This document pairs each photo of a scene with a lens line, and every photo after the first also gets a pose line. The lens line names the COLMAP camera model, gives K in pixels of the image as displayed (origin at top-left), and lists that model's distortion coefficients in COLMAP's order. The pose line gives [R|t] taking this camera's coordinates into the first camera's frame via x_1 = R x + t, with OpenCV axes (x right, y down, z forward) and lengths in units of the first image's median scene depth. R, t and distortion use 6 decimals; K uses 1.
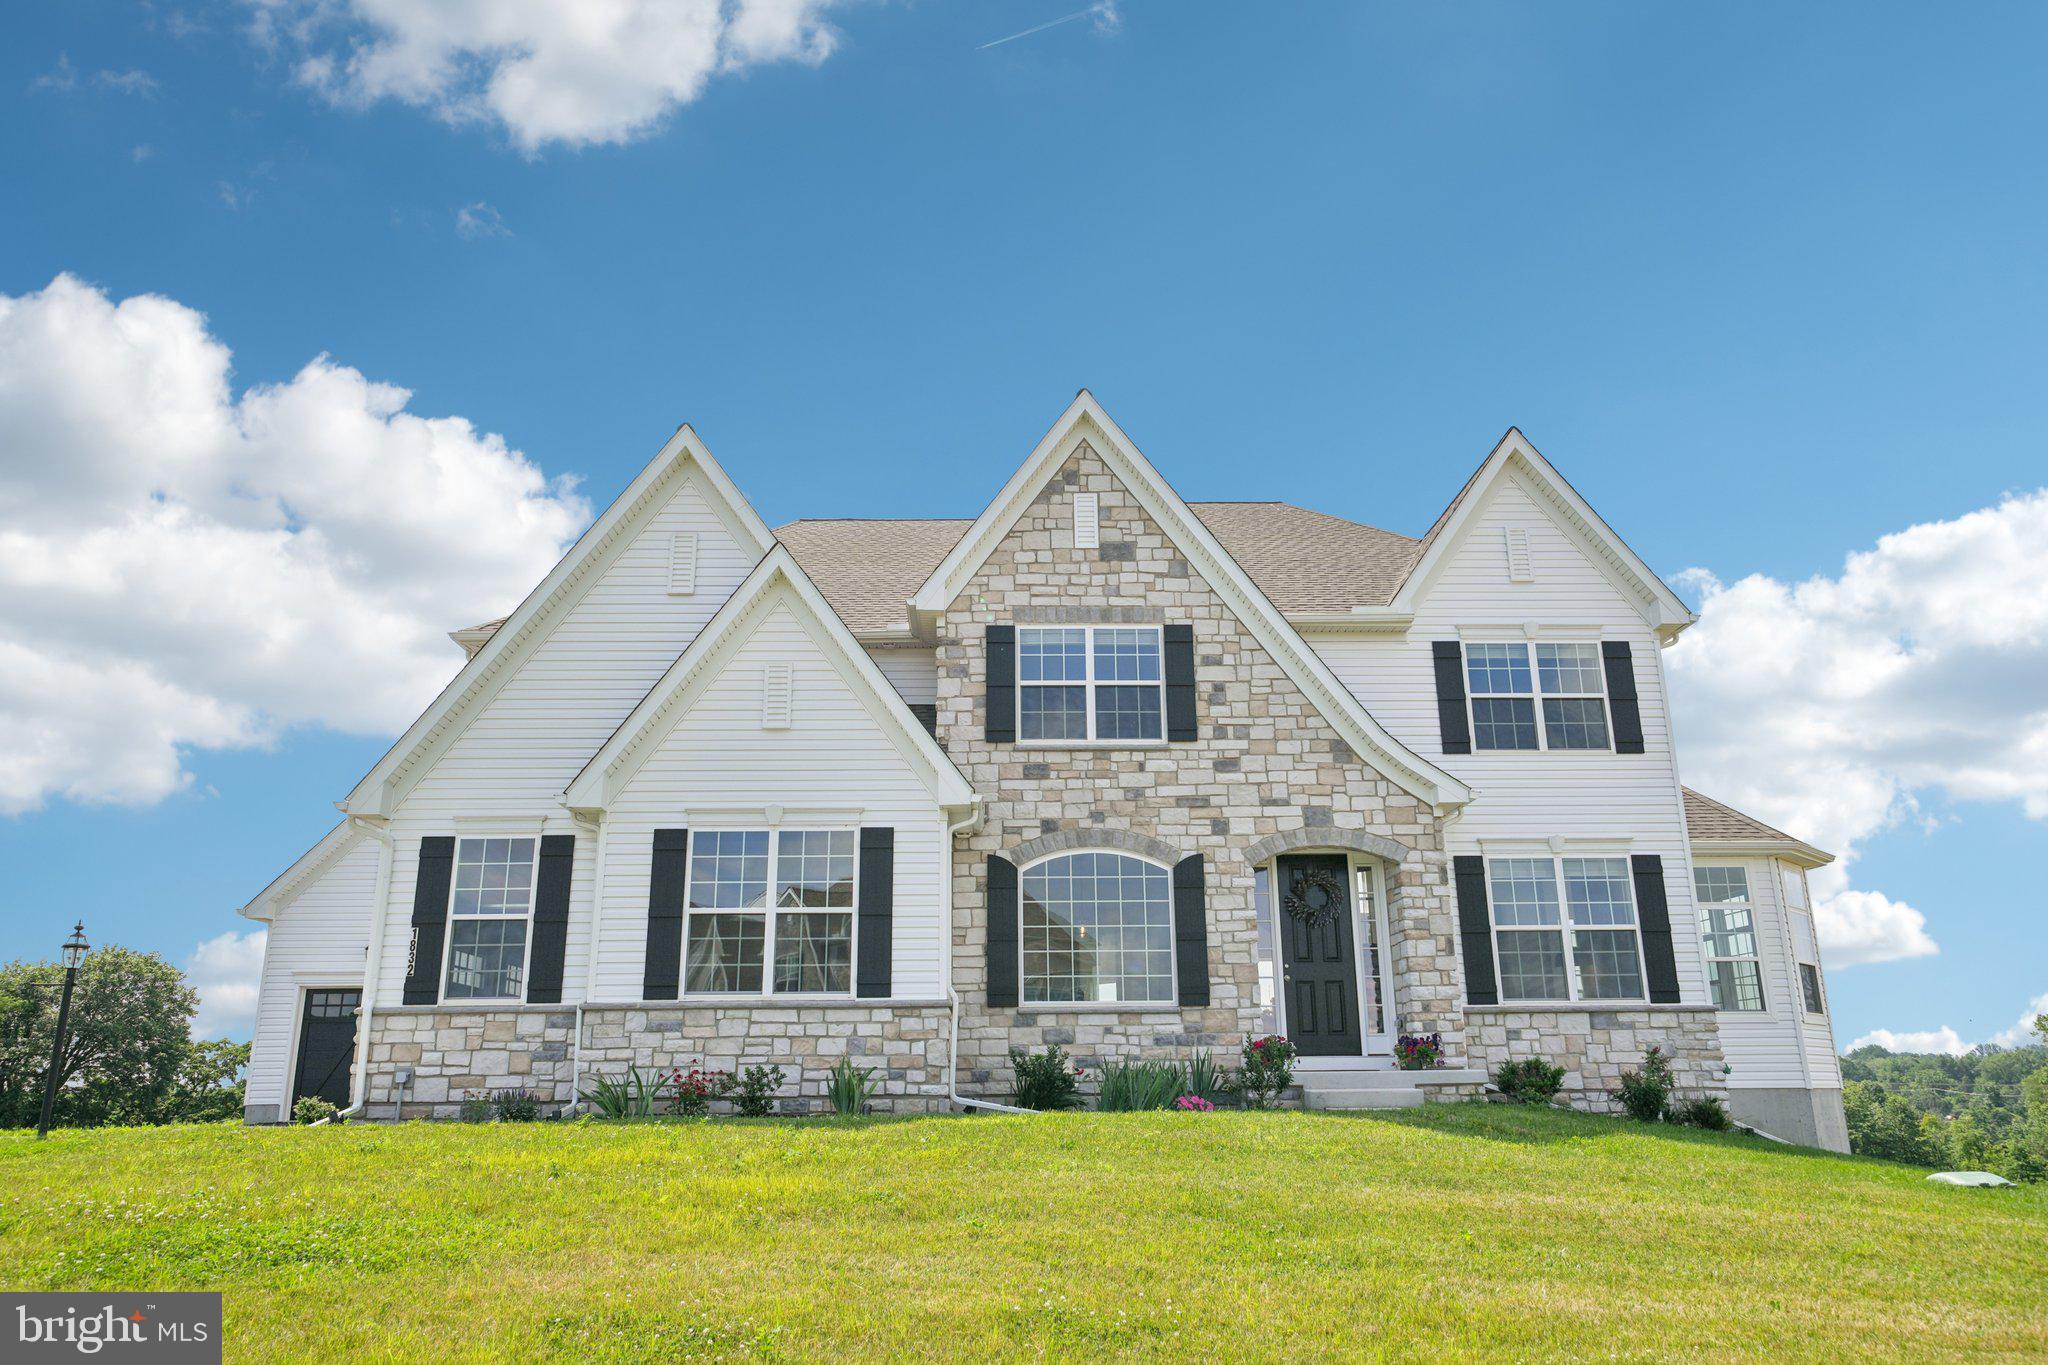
lens RADIAL K [[1387.6, 0, 1019.3], [0, 1387.6, 687.6], [0, 0, 1]] dist [0.003256, -0.005220]
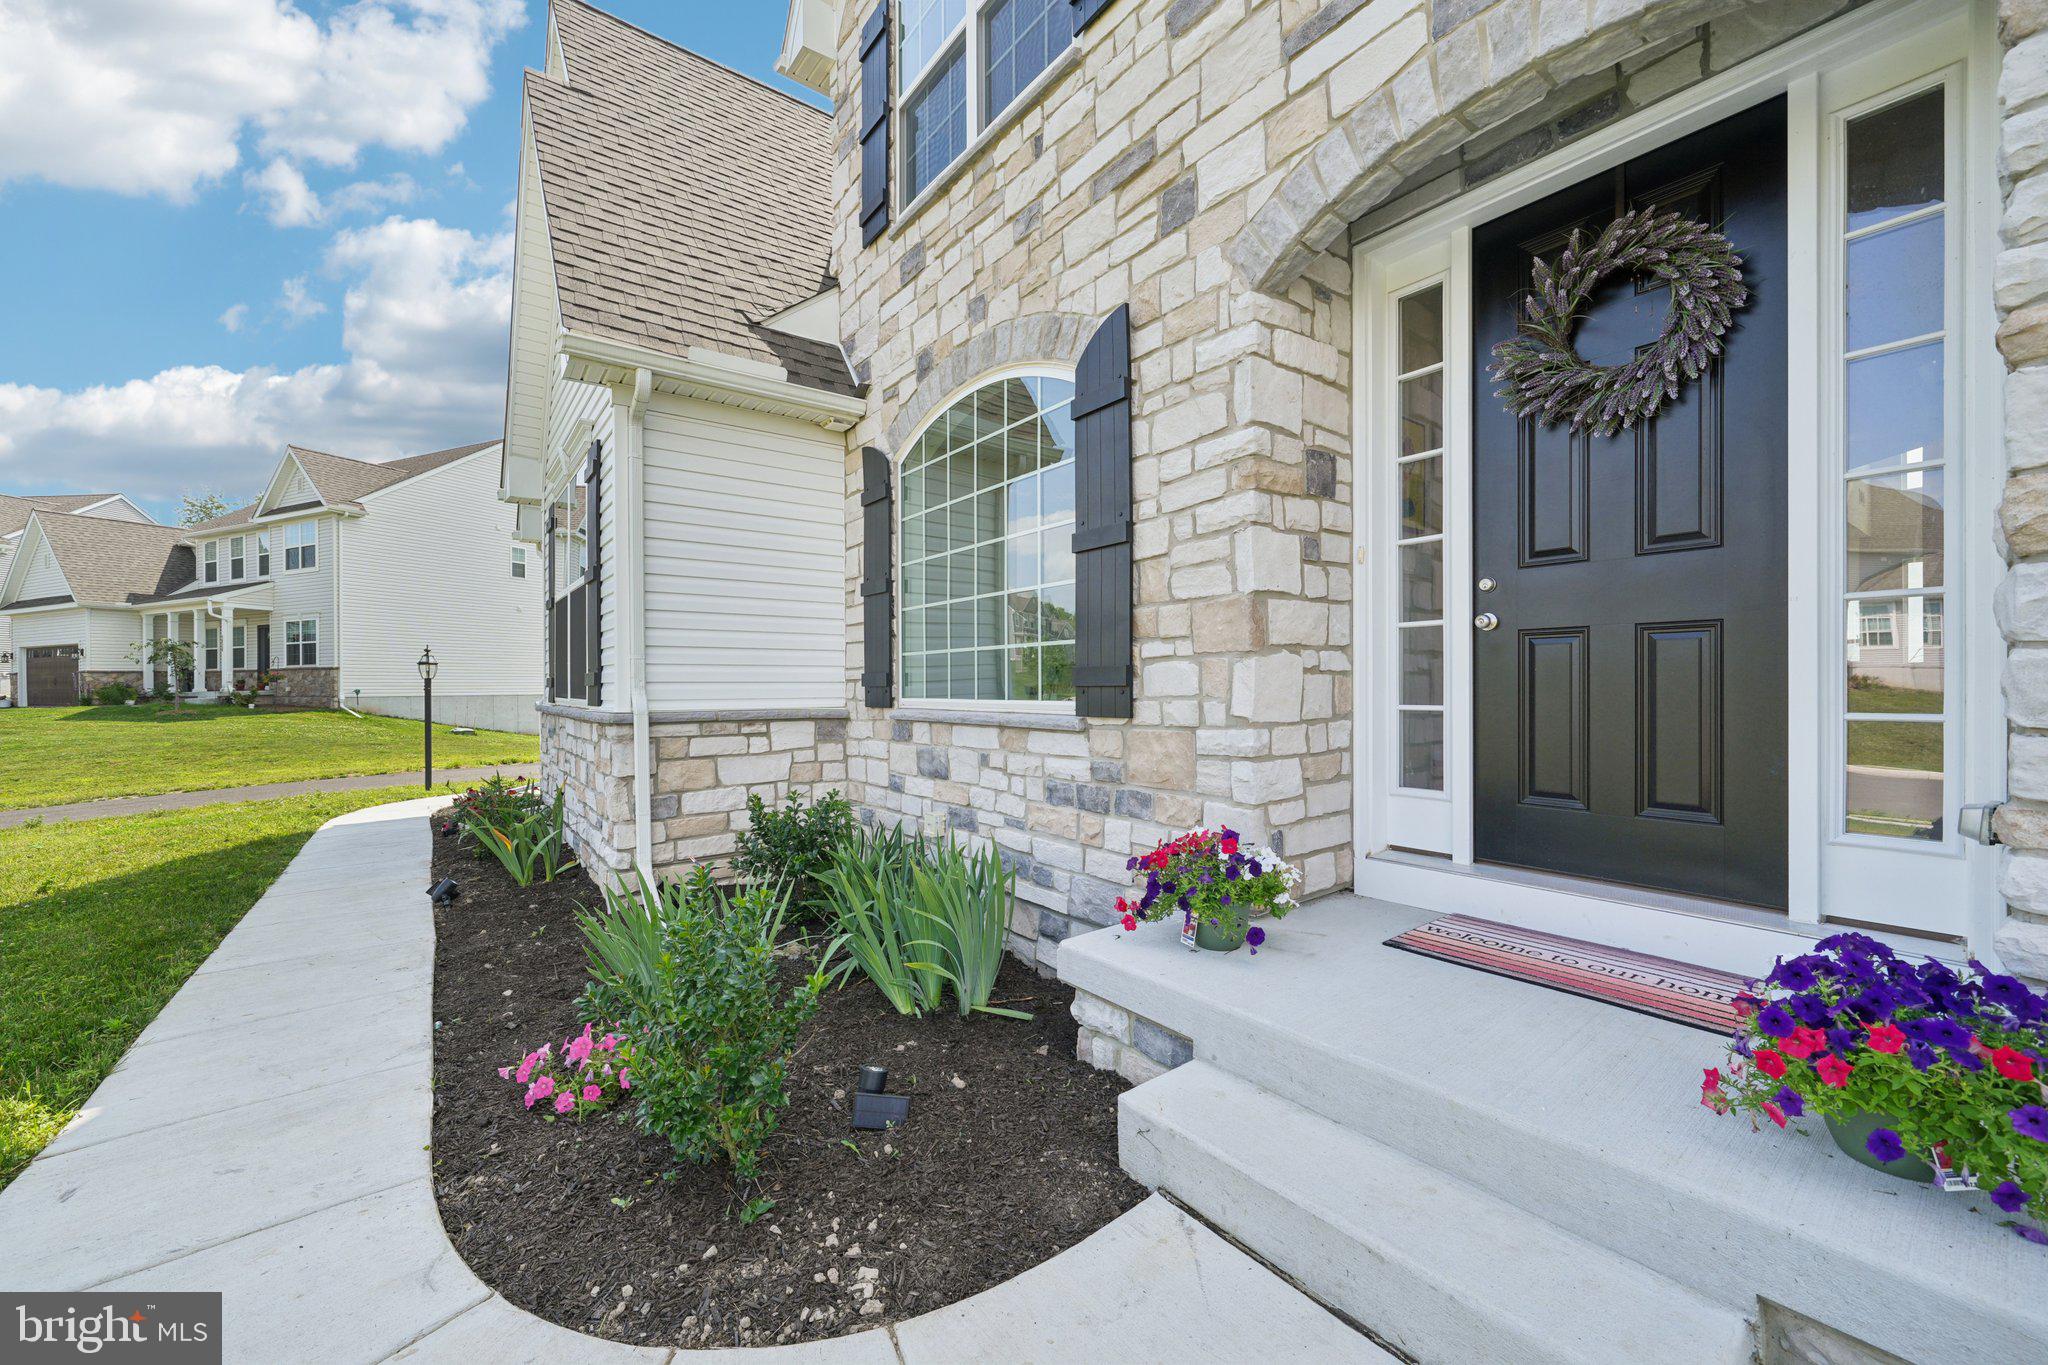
lens RADIAL K [[803.3, 0, 1016.1], [0, 803.3, 690.0], [0, 0, 1]] dist [-0.001151, -0.000062]
pose [[0.582616, 0.007989, -0.812708, 0.280915], [0.230806, 0.957157, 0.174870, 0.169813], [0.779286, -0.289460, 0.555811, 0.821785]]
